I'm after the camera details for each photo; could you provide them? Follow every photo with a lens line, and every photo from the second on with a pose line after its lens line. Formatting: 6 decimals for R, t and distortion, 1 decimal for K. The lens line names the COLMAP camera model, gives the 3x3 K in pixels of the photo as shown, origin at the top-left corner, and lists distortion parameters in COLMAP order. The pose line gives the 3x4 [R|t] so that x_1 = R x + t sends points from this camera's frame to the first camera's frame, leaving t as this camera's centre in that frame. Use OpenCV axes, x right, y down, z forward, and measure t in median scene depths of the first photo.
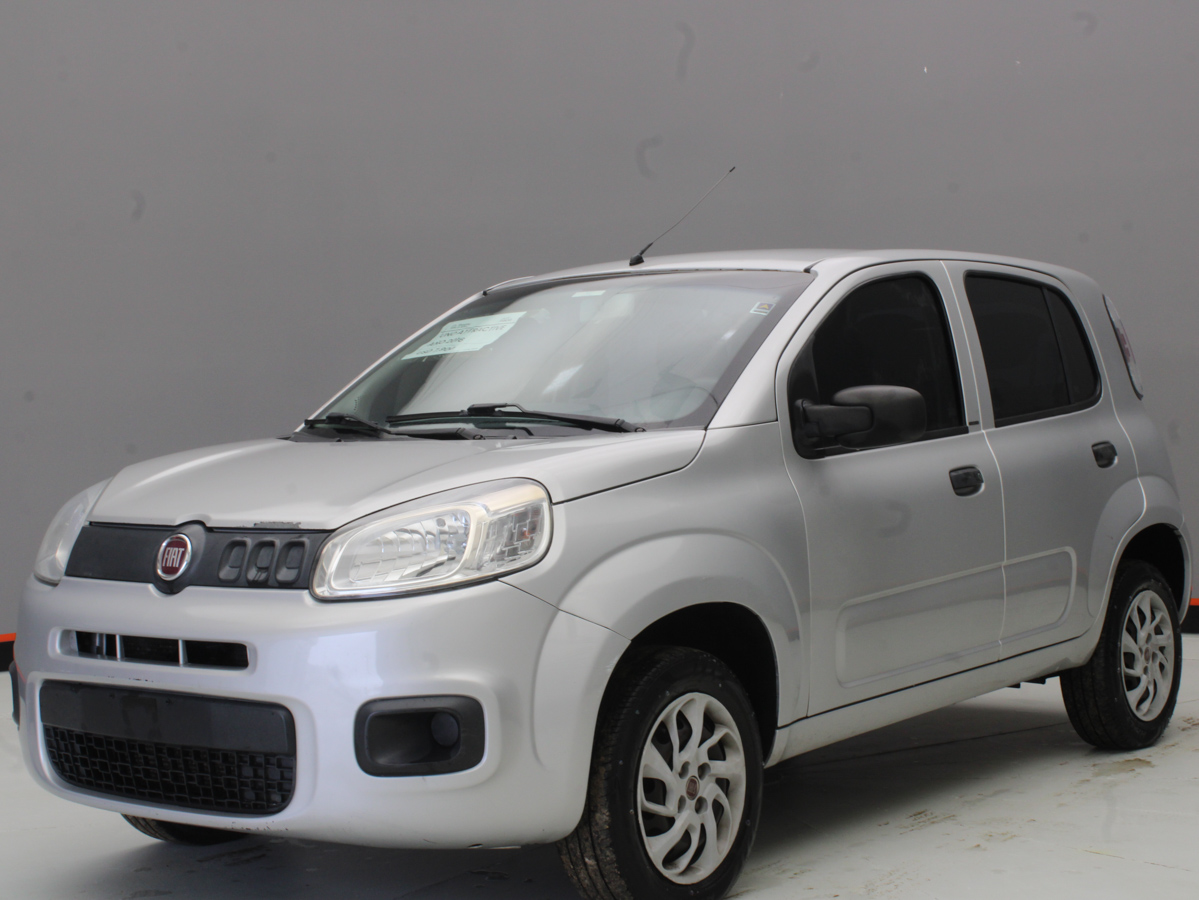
lens RADIAL K [[2083.2, 0, 599.5], [0, 2083.2, 450.0], [0, 0, 1]] dist [-0.018798, -0.135505]
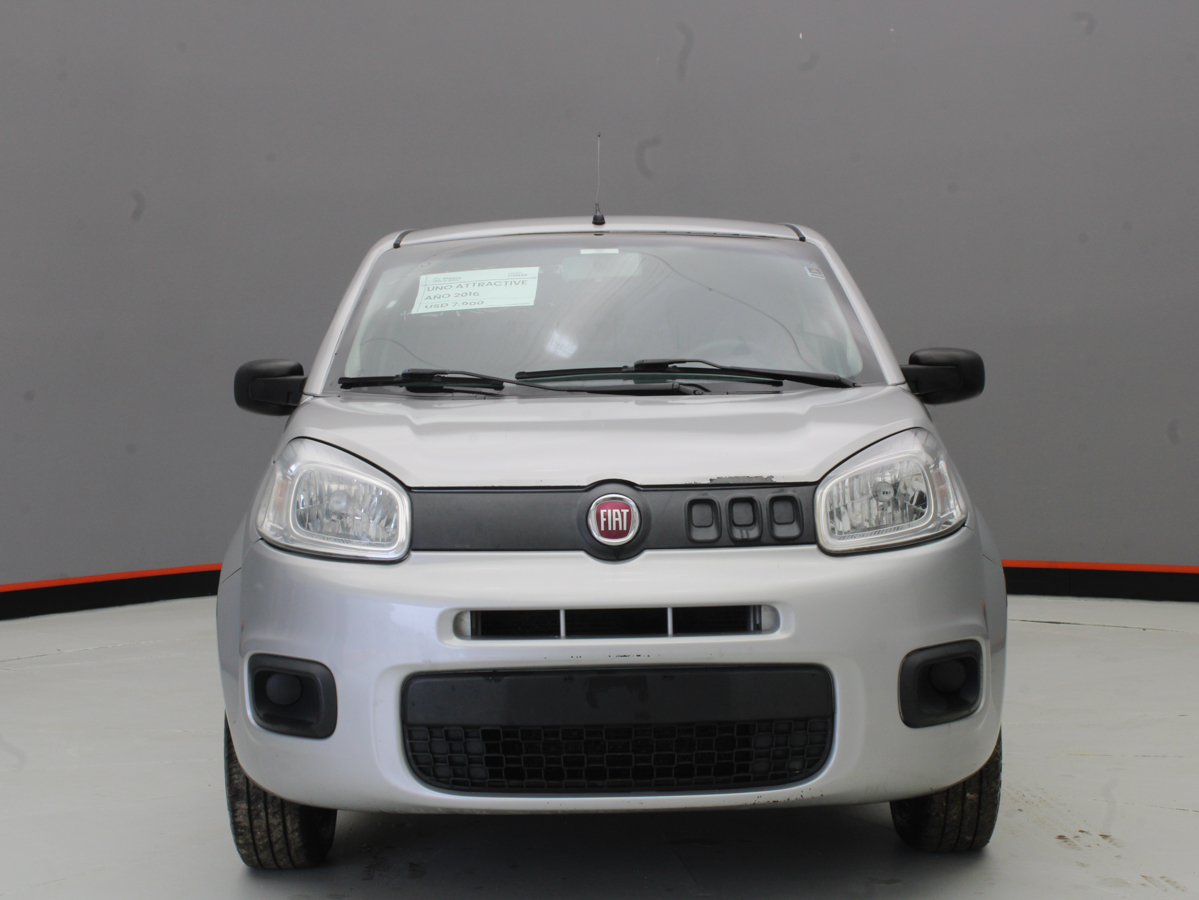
lens RADIAL K [[2045.0, 0, 599.5], [0, 2045.0, 450.0], [0, 0, 1]] dist [-0.030083, -0.049264]
pose [[0.781872, -0.014012, 0.623282, -0.735059], [0.012783, 0.999898, 0.006443, 0.014872], [-0.623308, 0.002929, 0.781971, 0.297948]]
